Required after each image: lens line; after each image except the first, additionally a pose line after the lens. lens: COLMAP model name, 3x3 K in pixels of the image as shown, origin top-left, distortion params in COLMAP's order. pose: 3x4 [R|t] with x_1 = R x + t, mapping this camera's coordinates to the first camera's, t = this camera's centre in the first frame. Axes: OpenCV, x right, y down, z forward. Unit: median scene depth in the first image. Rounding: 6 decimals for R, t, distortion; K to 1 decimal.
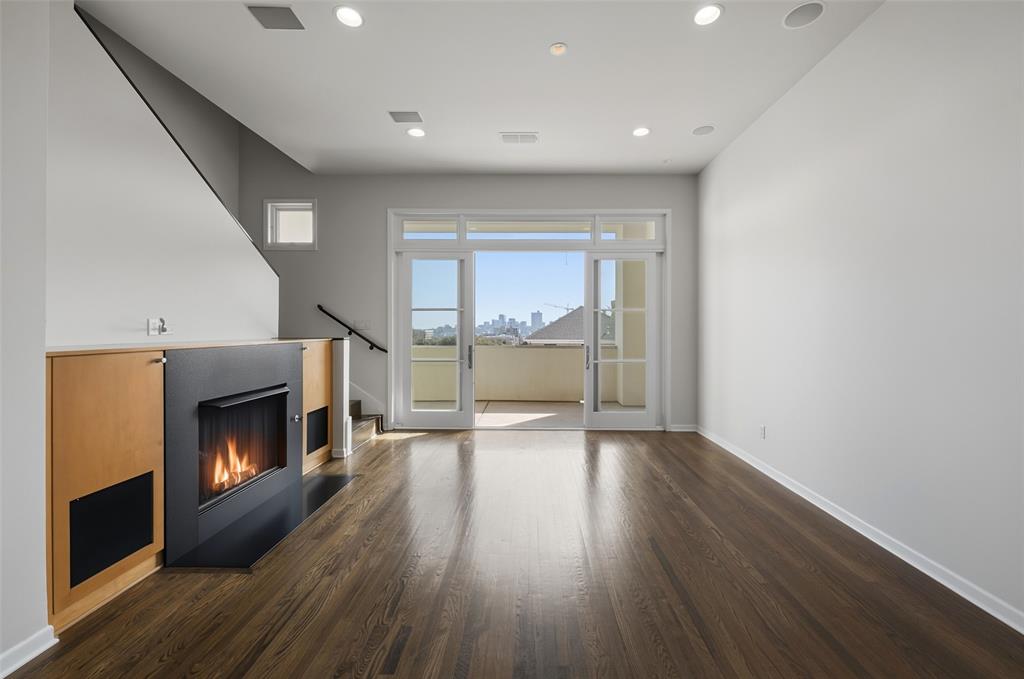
lens RADIAL K [[411.4, 0, 522.7], [0, 411.4, 329.7], [0, 0, 1]] dist [-0.000175, 0.000003]
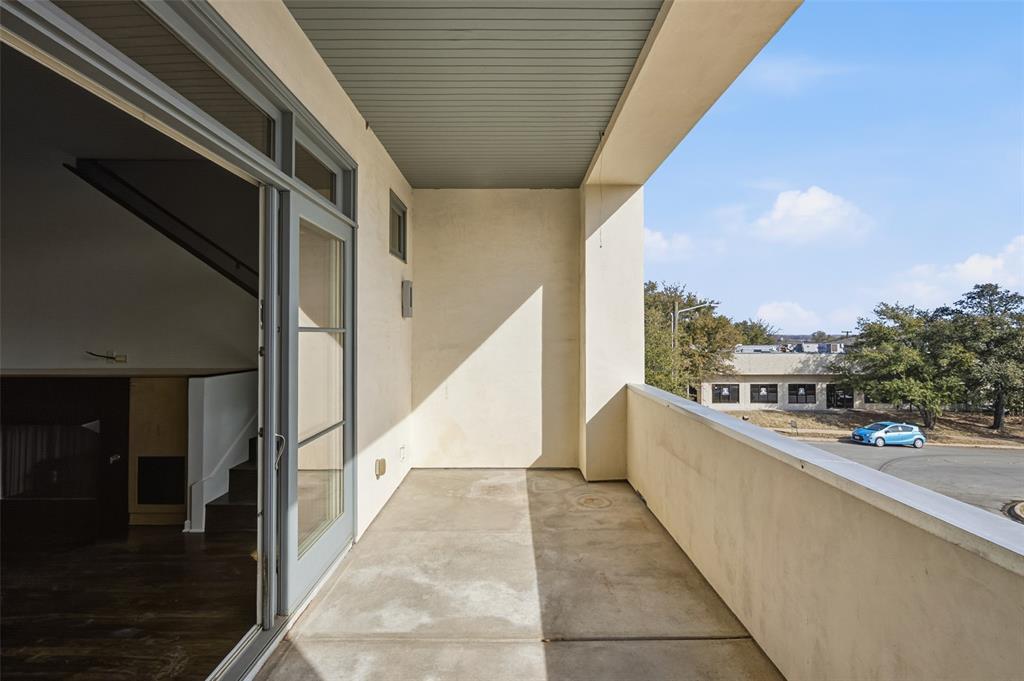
lens RADIAL K [[431.2, 0, 515.6], [0, 431.2, 331.1], [0, 0, 1]] dist [-0.000603, -0.000205]
pose [[0.029754, -0.010623, -0.999501, 0.338163], [-0.001512, 0.999942, -0.010672, -0.046734], [0.999556, 0.001829, 0.029736, 1.389464]]
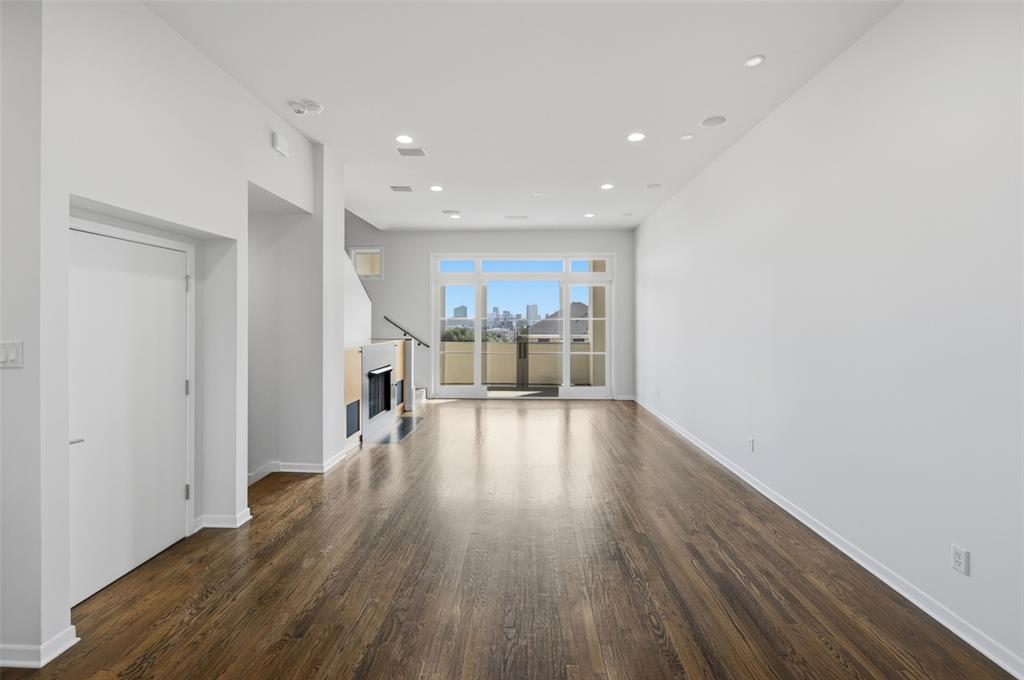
lens RADIAL K [[426.7, 0, 502.9], [0, 426.7, 329.0], [0, 0, 1]] dist [-0.002314, -0.000326]
pose [[0.999415, -0.001909, -0.034143, -0.004118], [0.002423, 0.999884, 0.015032, -0.040735], [0.034110, -0.015106, 0.999304, -0.635347]]
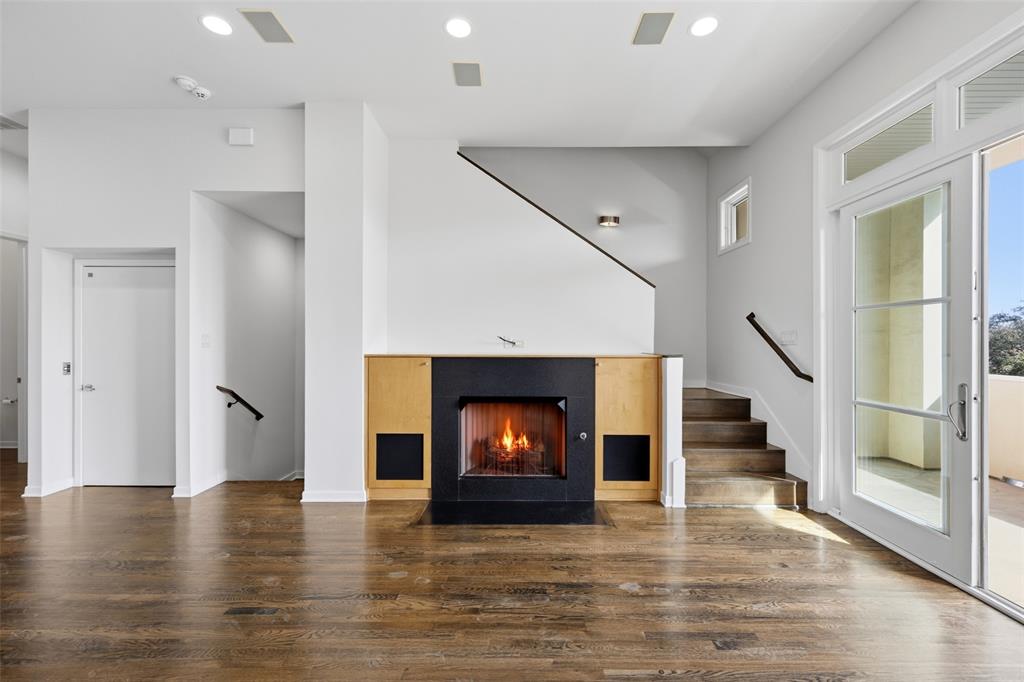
lens RADIAL K [[422.4, 0, 511.4], [0, 422.4, 344.0], [0, 0, 1]] dist [0.002343, 0.000143]
pose [[0.010568, 0.000359, -0.999944, 0.325392], [-0.004466, 0.999990, 0.000312, 0.000473], [0.999934, 0.004462, 0.010569, 0.607584]]
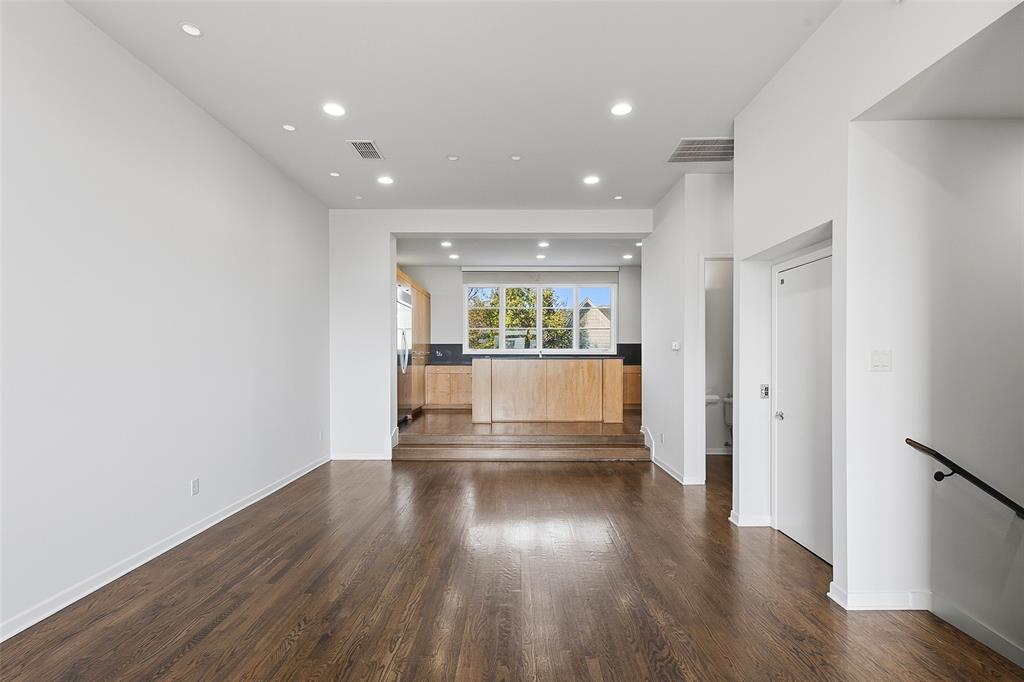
lens RADIAL K [[483.6, 0, 512.8], [0, 483.6, 361.5], [0, 0, 1]] dist [-0.001266, -0.000116]
pose [[-0.999947, -0.000818, -0.010287, -0.055465], [-0.000900, 0.999968, 0.007956, -0.005371], [0.010280, 0.007965, -0.999915, 0.580182]]
